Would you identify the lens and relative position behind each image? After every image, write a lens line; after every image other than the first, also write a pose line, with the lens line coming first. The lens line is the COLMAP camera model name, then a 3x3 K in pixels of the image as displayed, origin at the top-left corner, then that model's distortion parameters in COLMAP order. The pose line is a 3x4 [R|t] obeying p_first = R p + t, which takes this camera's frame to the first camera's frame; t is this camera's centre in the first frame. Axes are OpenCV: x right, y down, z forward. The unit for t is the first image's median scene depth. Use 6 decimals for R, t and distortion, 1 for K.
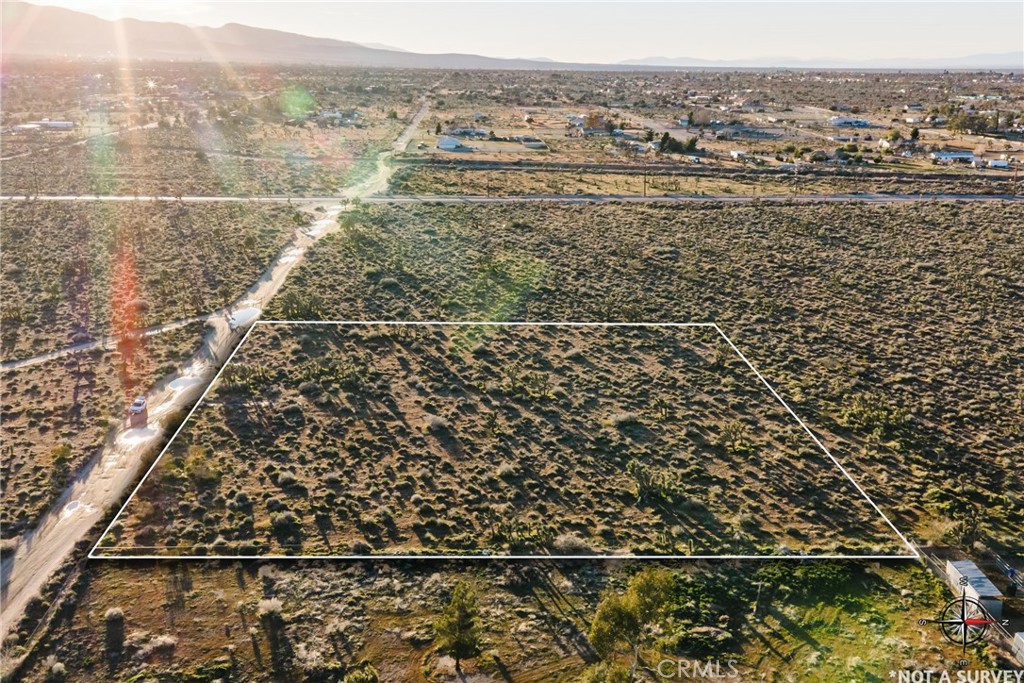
lens RADIAL K [[981.3, 0, 500.2], [0, 981.3, 342.9], [0, 0, 1]] dist [0.051094, -0.121294]
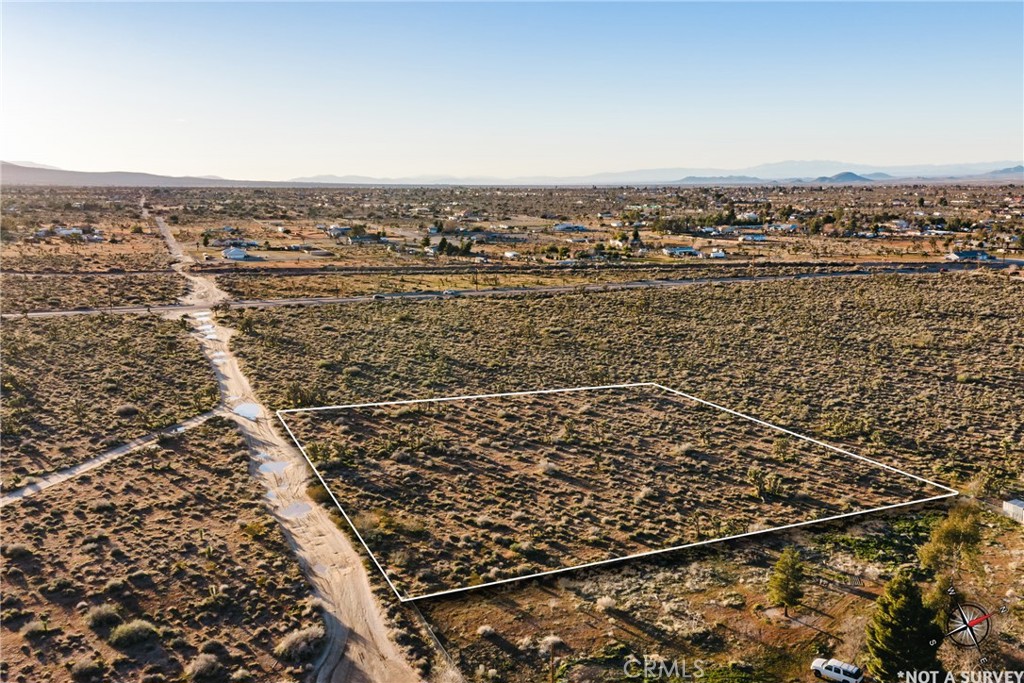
lens RADIAL K [[931.0, 0, 485.2], [0, 931.0, 322.6], [0, 0, 1]] dist [0.016994, -0.024002]
pose [[0.937778, -0.055326, 0.342799, -0.184249], [0.097788, 0.989347, -0.107839, 0.006959], [-0.333181, 0.134650, 0.933199, -0.023703]]
